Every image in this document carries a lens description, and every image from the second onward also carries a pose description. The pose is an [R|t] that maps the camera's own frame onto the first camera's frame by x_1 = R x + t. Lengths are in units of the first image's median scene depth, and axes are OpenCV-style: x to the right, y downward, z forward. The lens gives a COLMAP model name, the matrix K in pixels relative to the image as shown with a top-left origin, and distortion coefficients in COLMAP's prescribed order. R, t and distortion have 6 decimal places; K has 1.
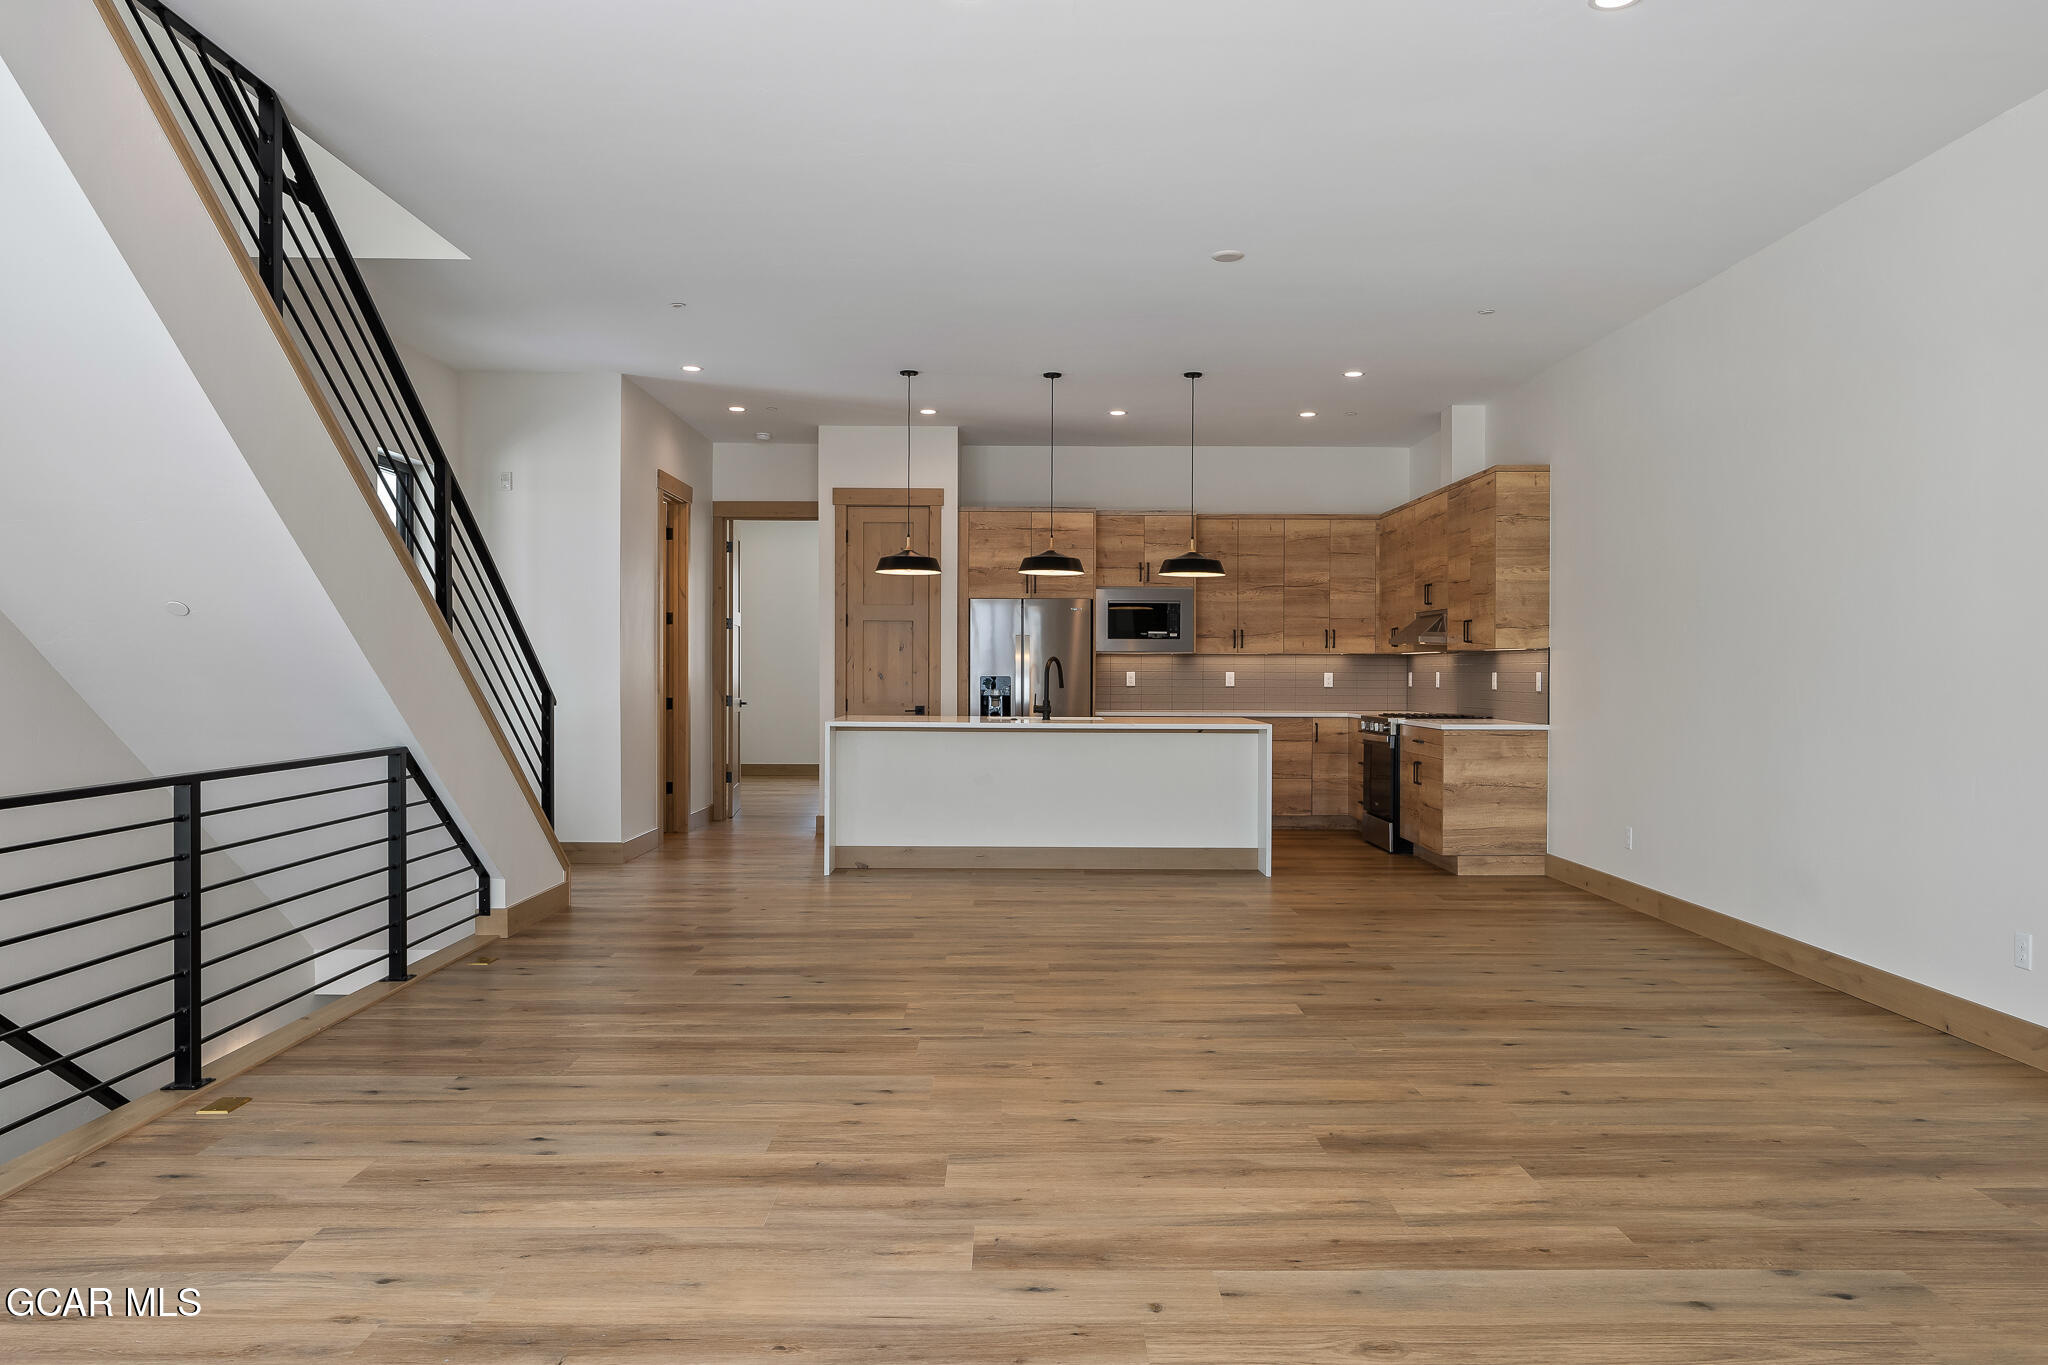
lens RADIAL K [[1339.4, 0, 1024.3], [0, 1339.4, 652.0], [0, 0, 1]] dist [-0.001538, -0.000348]
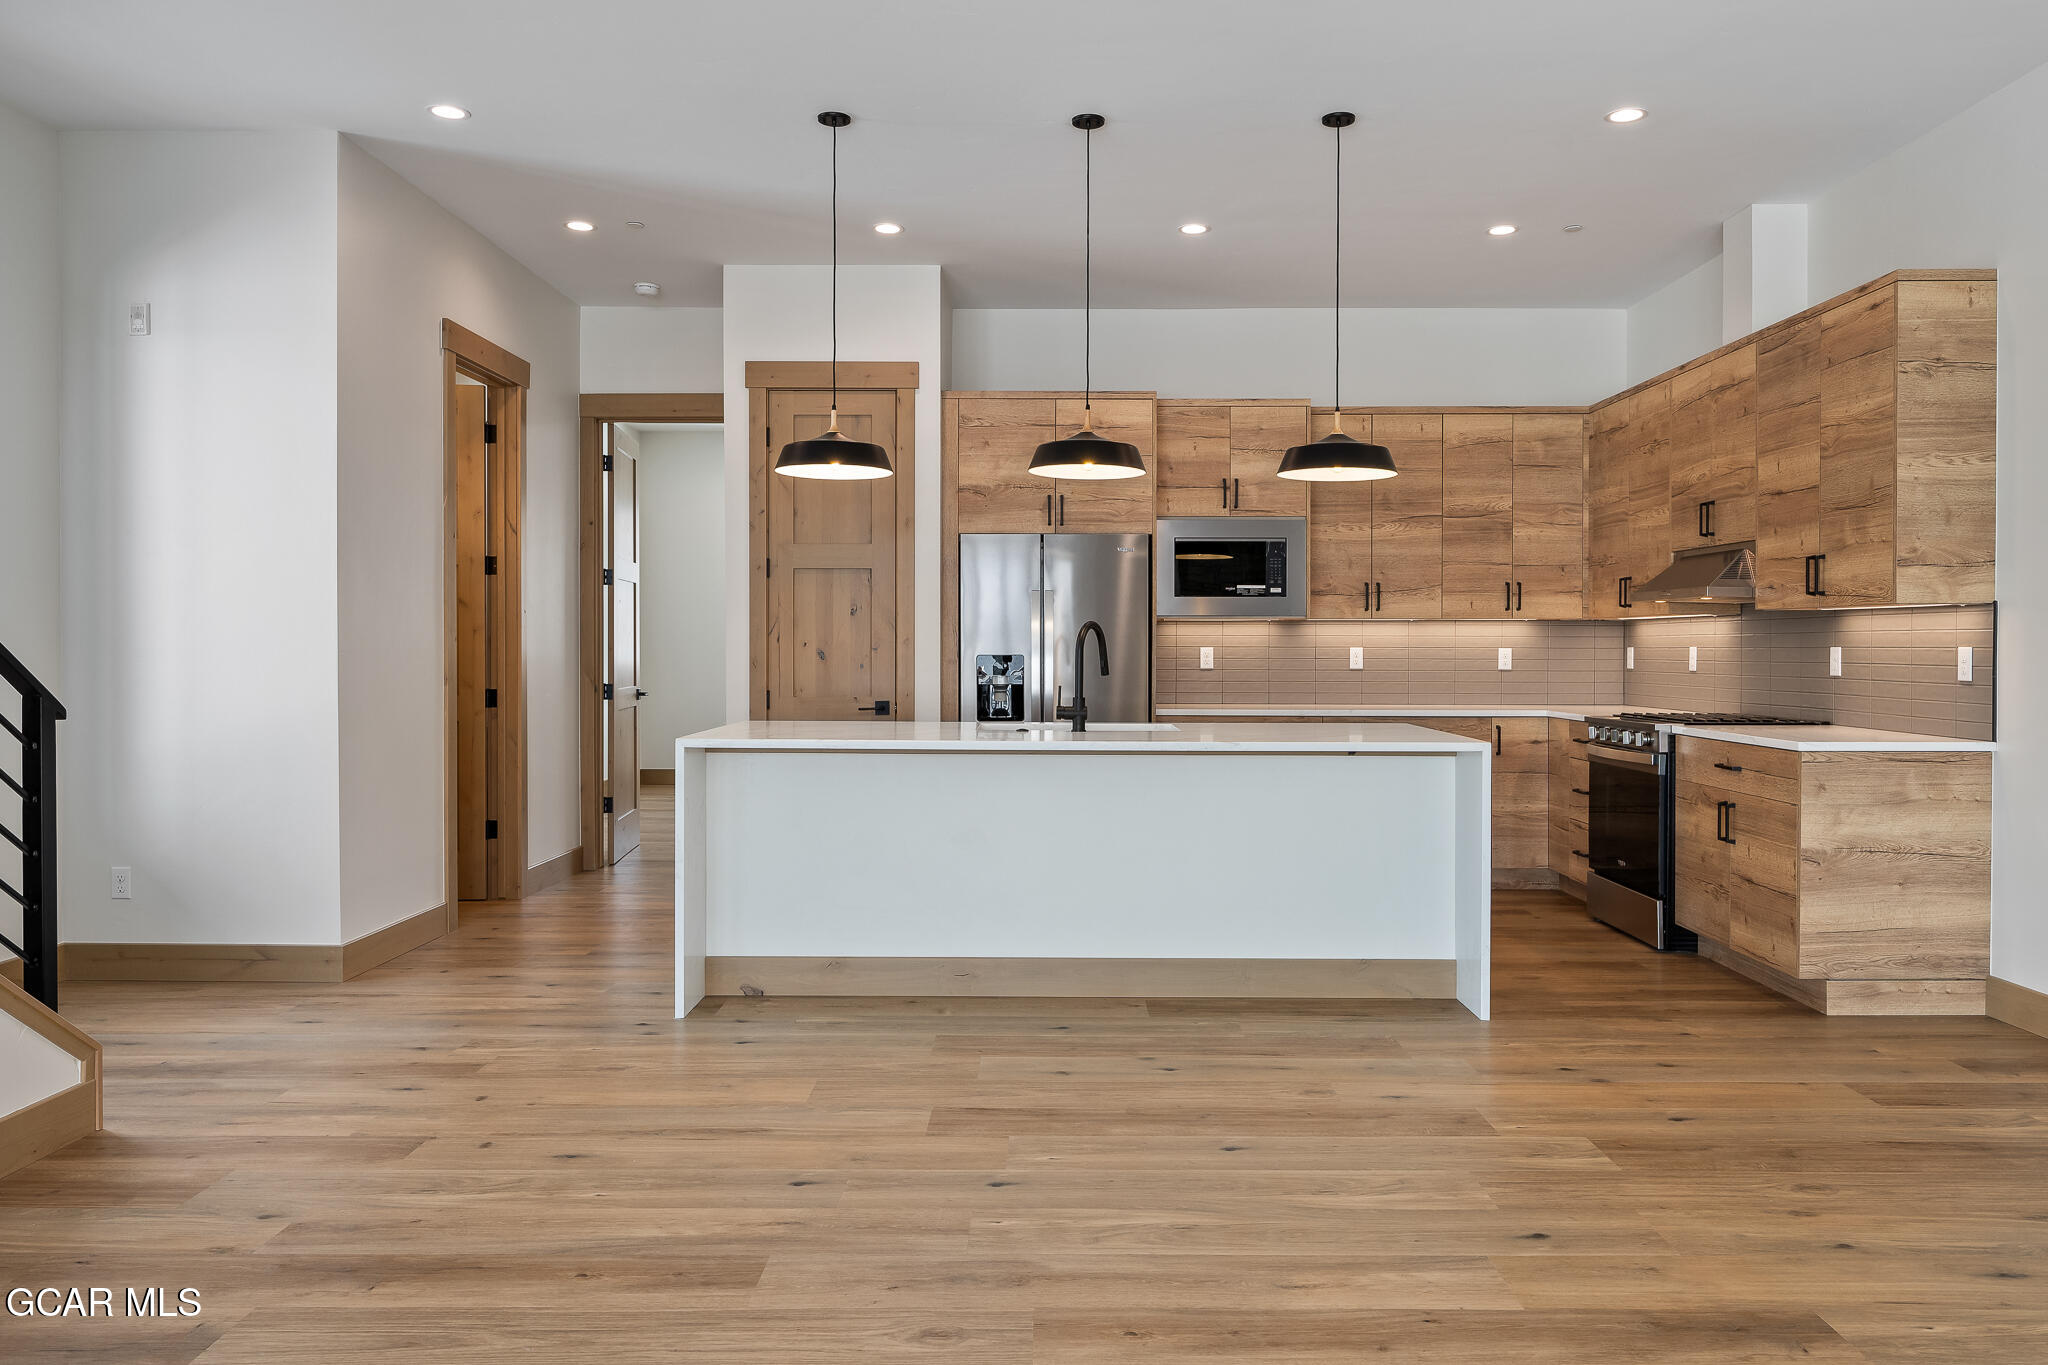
lens RADIAL K [[1339.4, 0, 1024.3], [0, 1339.4, 652.0], [0, 0, 1]] dist [-0.001538, -0.000348]
pose [[0.999654, -0.002089, -0.026227, 0.007879], [0.002561, 0.999835, 0.017968, 0.006138], [0.026185, -0.018029, 0.999495, 0.416203]]
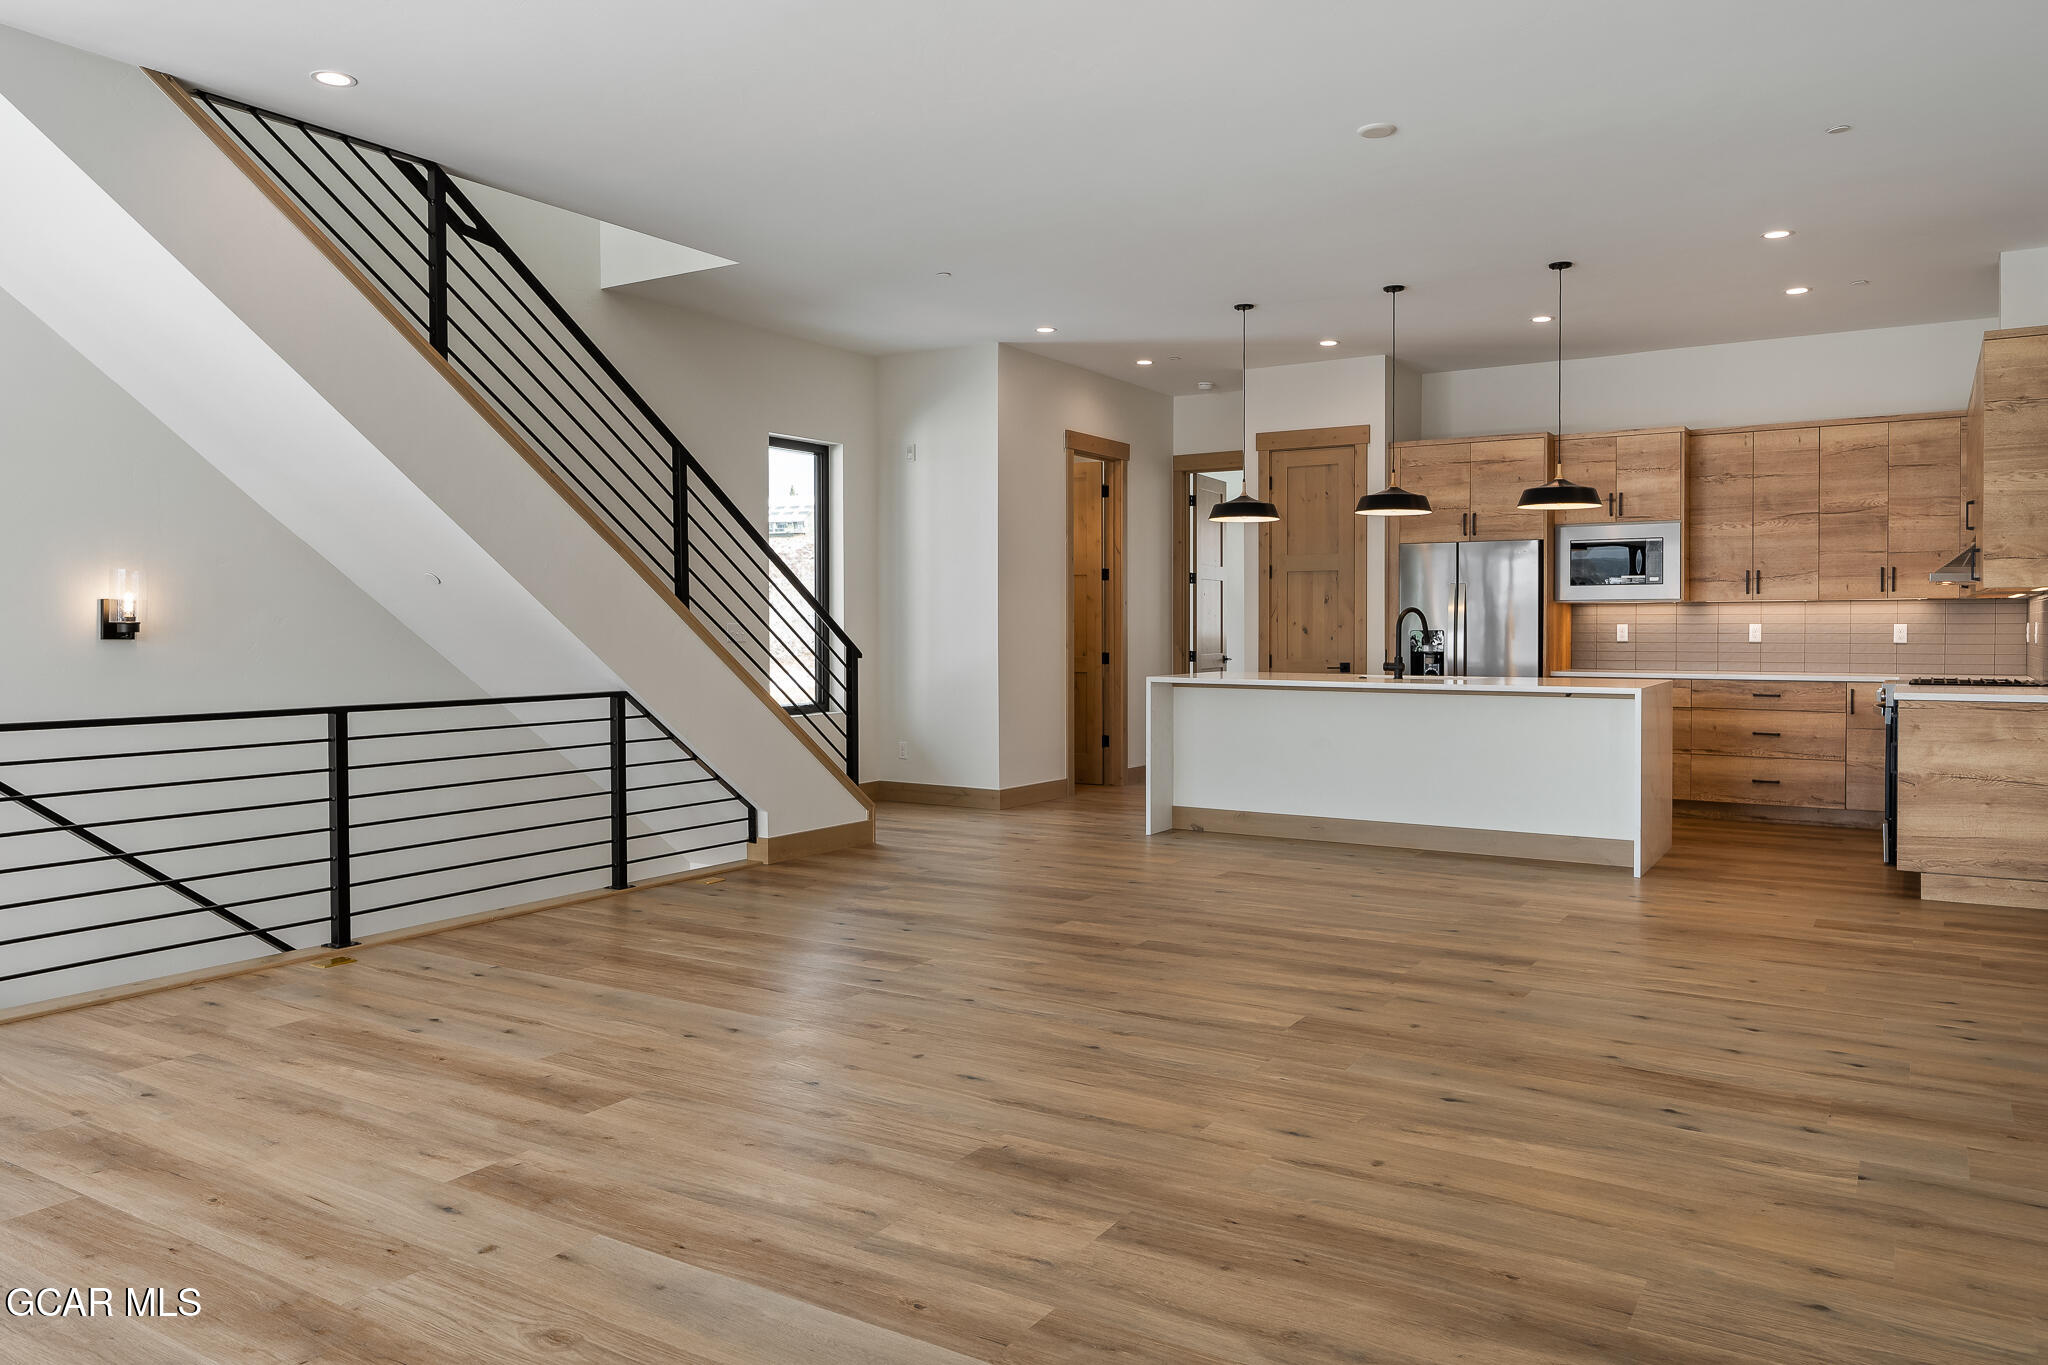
lens RADIAL K [[1391.6, 0, 1081.8], [0, 1391.6, 616.1], [0, 0, 1]] dist [-0.001723, -0.000208]
pose [[0.848176, -0.009599, -0.529627, 0.317572], [0.012373, 0.999922, 0.001694, 0.004883], [0.529570, -0.007990, 0.848229, 0.107617]]
